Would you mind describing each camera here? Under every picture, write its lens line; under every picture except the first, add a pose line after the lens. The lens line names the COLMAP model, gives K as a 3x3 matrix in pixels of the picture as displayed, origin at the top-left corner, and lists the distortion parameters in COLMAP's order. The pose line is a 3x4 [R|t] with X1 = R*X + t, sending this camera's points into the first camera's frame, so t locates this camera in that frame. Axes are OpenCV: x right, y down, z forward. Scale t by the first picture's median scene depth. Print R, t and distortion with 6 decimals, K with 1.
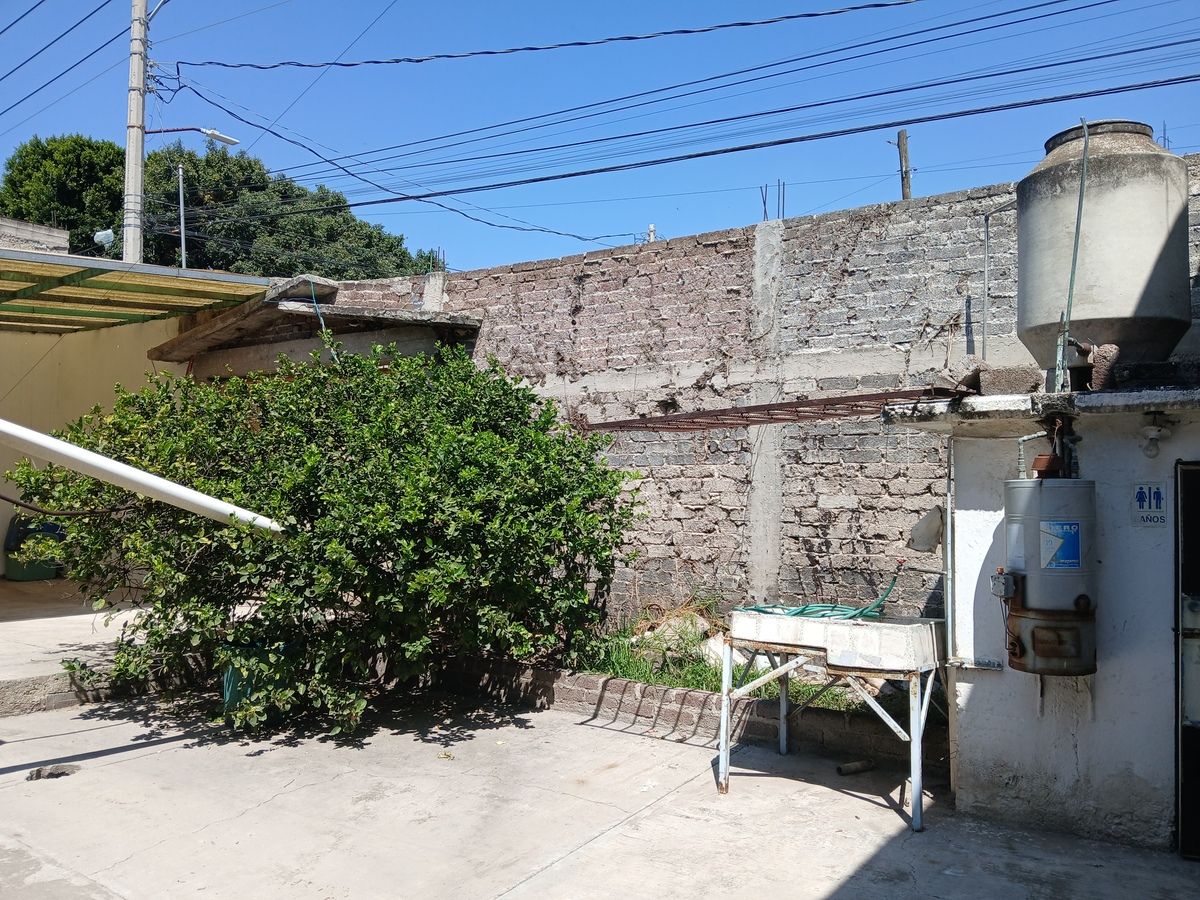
lens RADIAL K [[913.4, 0, 557.6], [0, 913.4, 450.4], [0, 0, 1]] dist [0.075076, -0.118024]
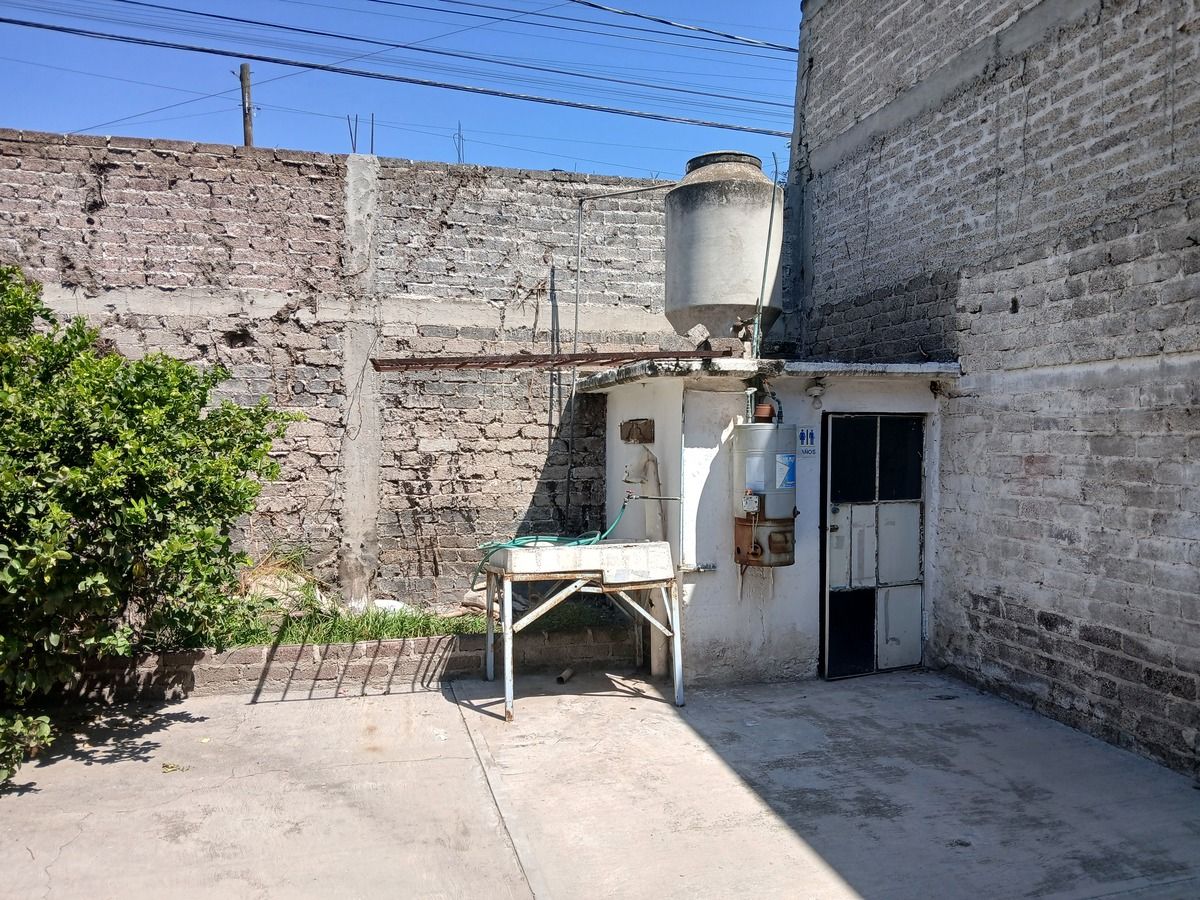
lens RADIAL K [[913.4, 0, 637.5], [0, 913.4, 451.9], [0, 0, 1]] dist [0.075076, -0.118024]
pose [[0.663113, -0.013920, 0.748390, -0.343174], [-0.029452, 0.998568, 0.044670, 0.010774], [-0.747940, -0.051663, 0.661753, 0.148194]]
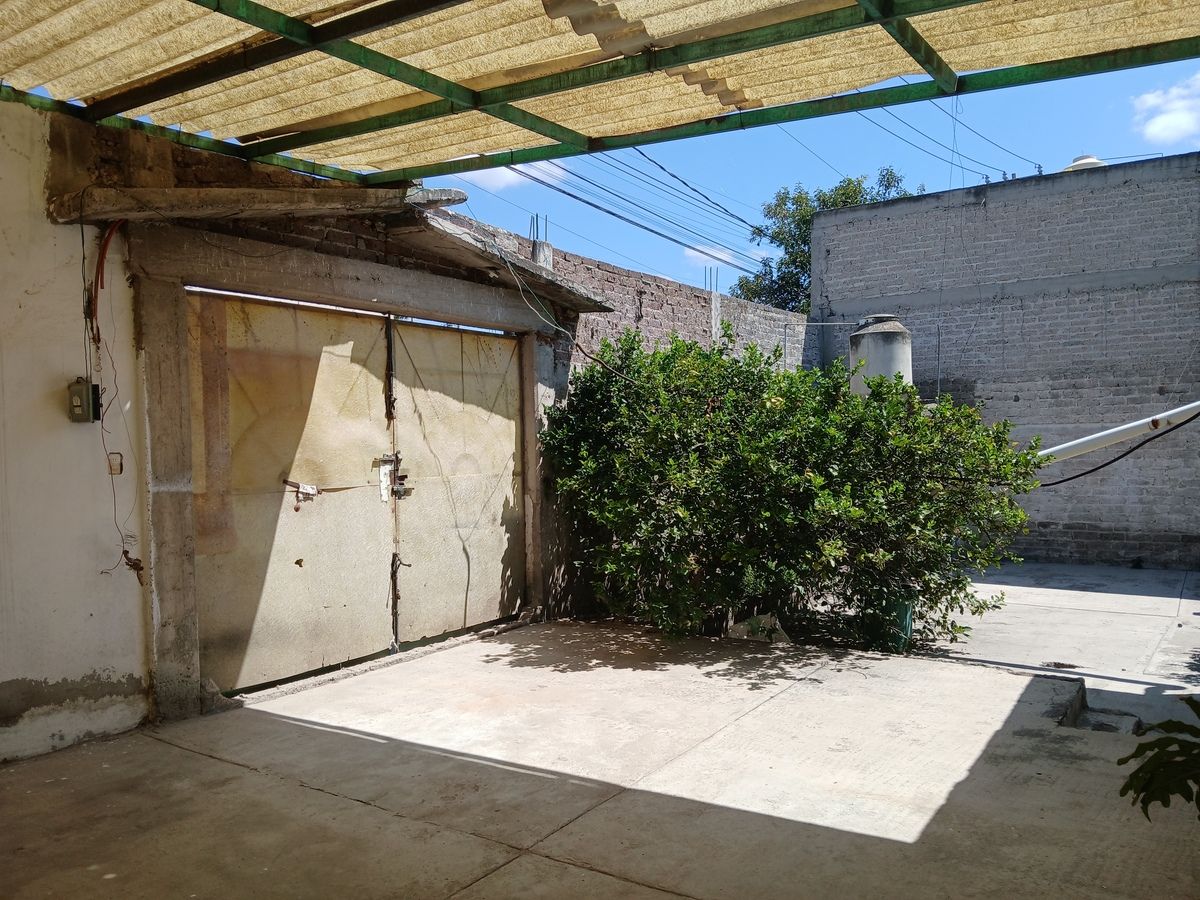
lens RADIAL K [[913.4, 0, 597.6], [0, 913.4, 451.2], [0, 0, 1]] dist [0.075076, -0.118024]
pose [[0.027635, -0.011138, 0.999556, -1.537330], [-0.016263, 0.999801, 0.011590, 0.013239], [-0.999486, -0.016576, 0.027448, 1.308402]]
